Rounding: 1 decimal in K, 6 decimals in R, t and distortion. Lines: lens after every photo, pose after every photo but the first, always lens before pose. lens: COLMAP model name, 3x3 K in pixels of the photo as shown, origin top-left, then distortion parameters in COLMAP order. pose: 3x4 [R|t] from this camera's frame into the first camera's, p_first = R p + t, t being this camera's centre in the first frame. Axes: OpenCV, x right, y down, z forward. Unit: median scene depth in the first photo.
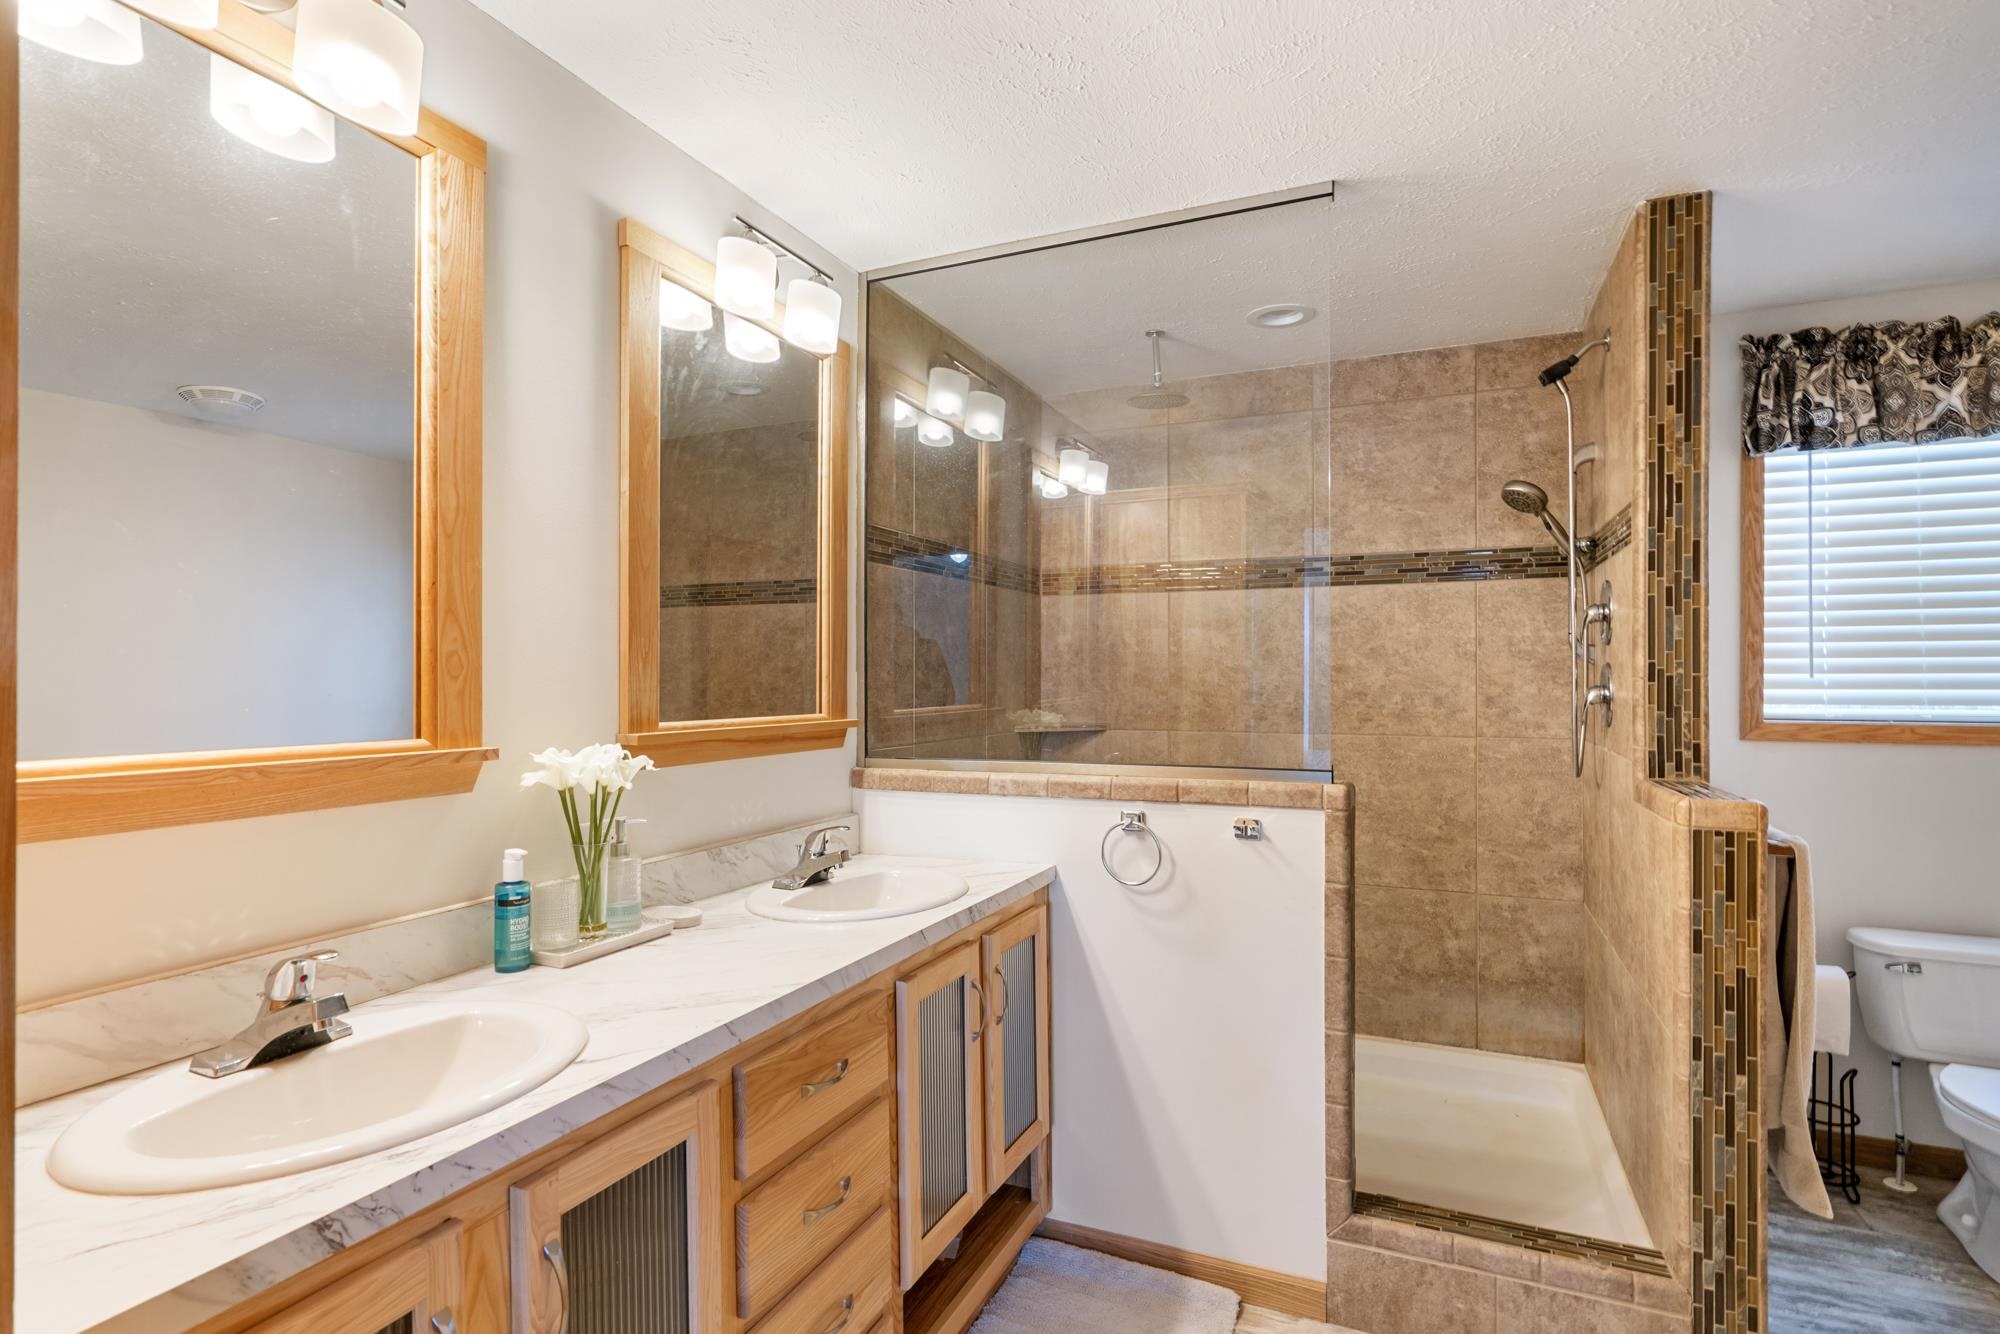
lens RADIAL K [[985.9, 0, 1000.0], [0, 985.9, 667.0], [0, 0, 1]] dist [0.001207, 0.000300]
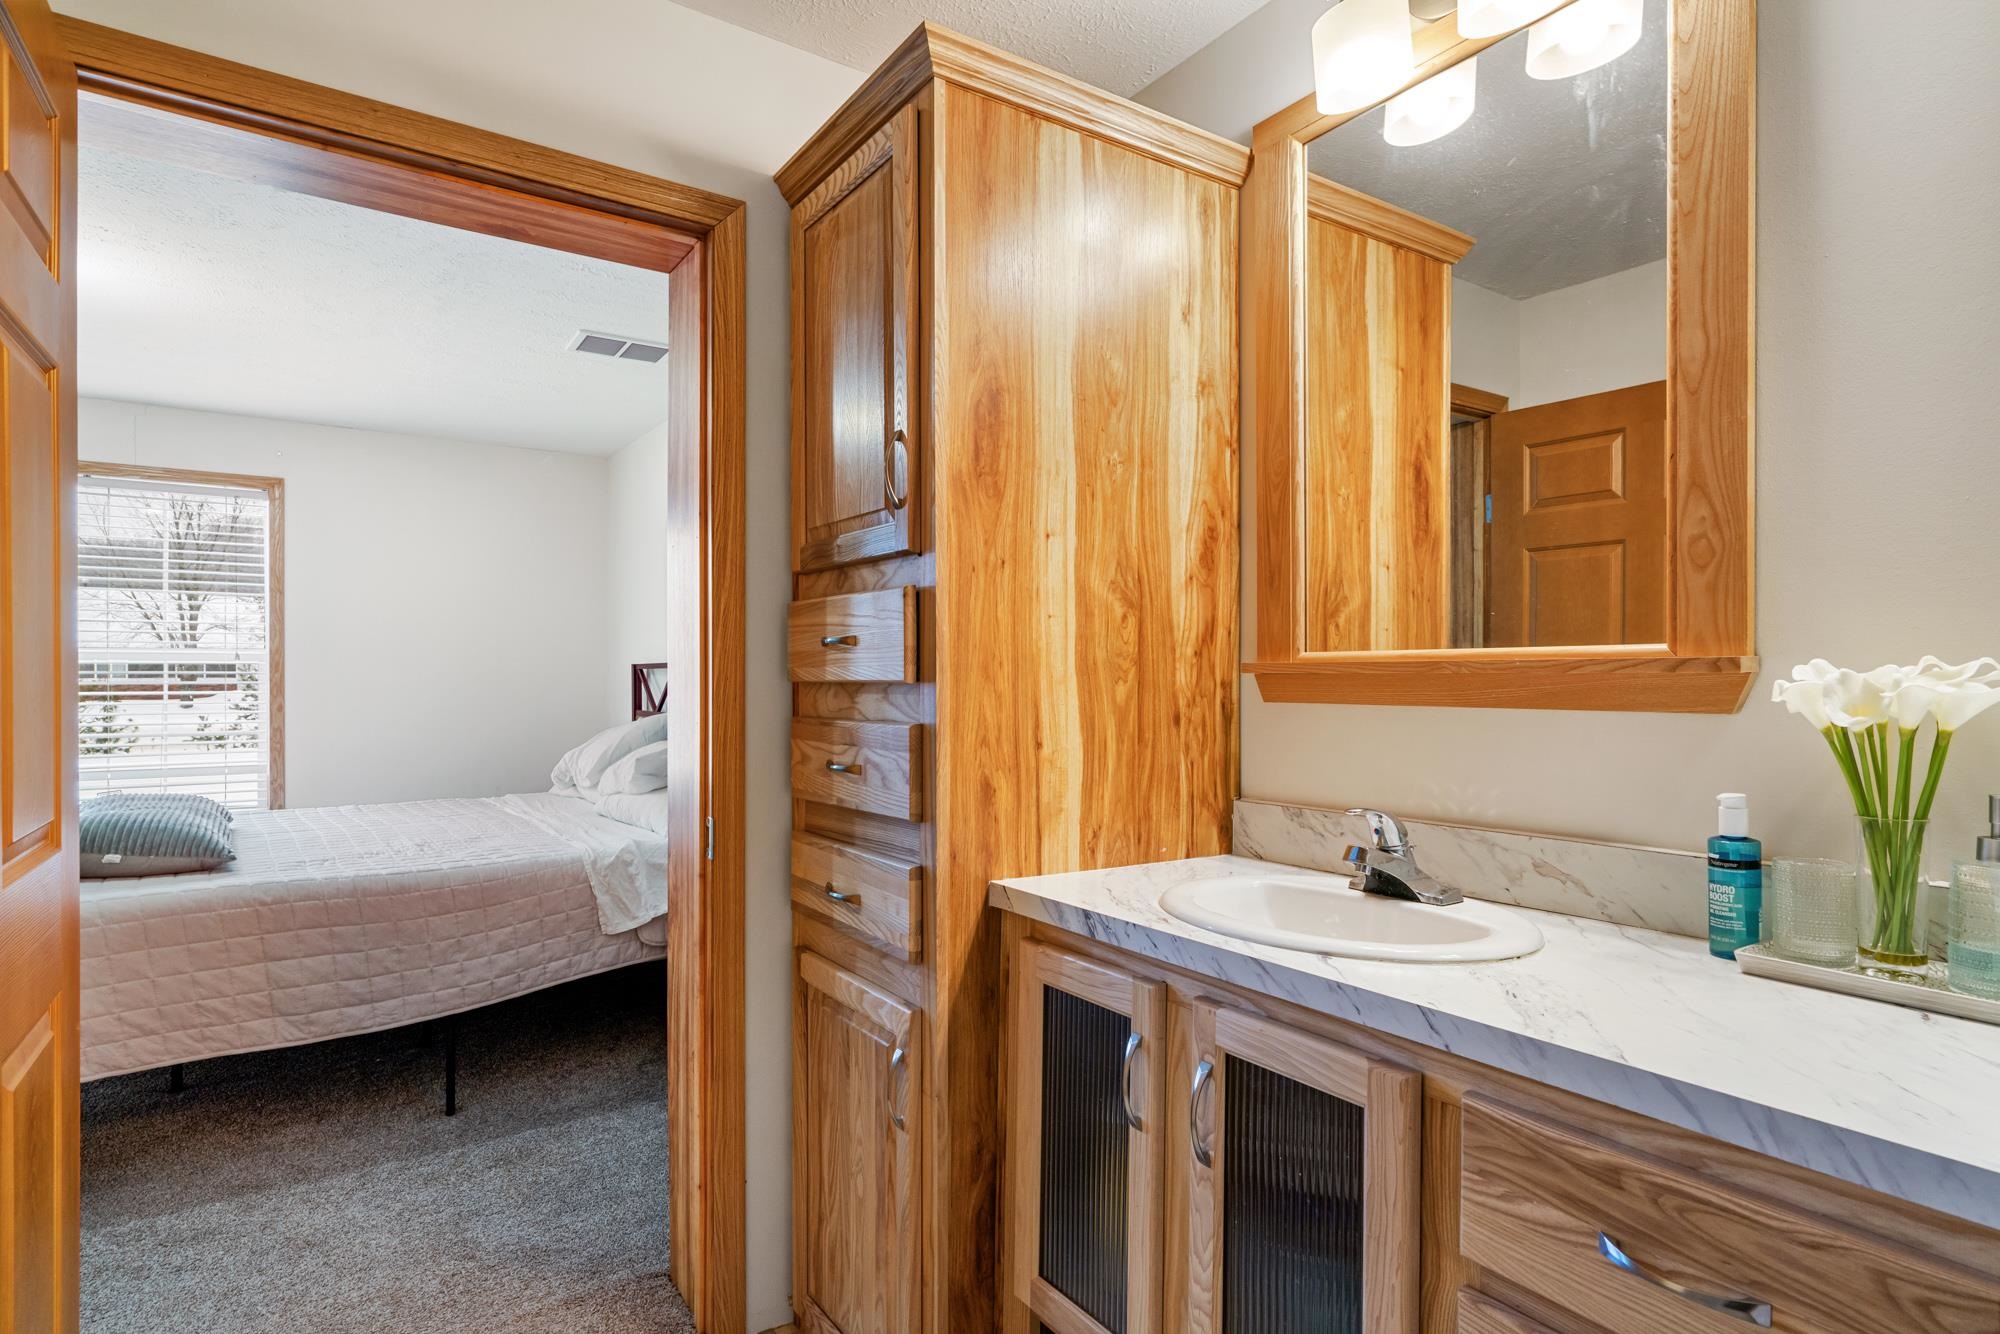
lens RADIAL K [[1052.0, 0, 1004.3], [0, 1052.0, 677.5], [0, 0, 1]] dist [-0.002257, 0.001715]
pose [[-0.521608, 0.002240, -0.853182, 0.478207], [0.014829, 0.999869, -0.006440, 0.099542], [0.853056, -0.016011, -0.521573, 0.987295]]
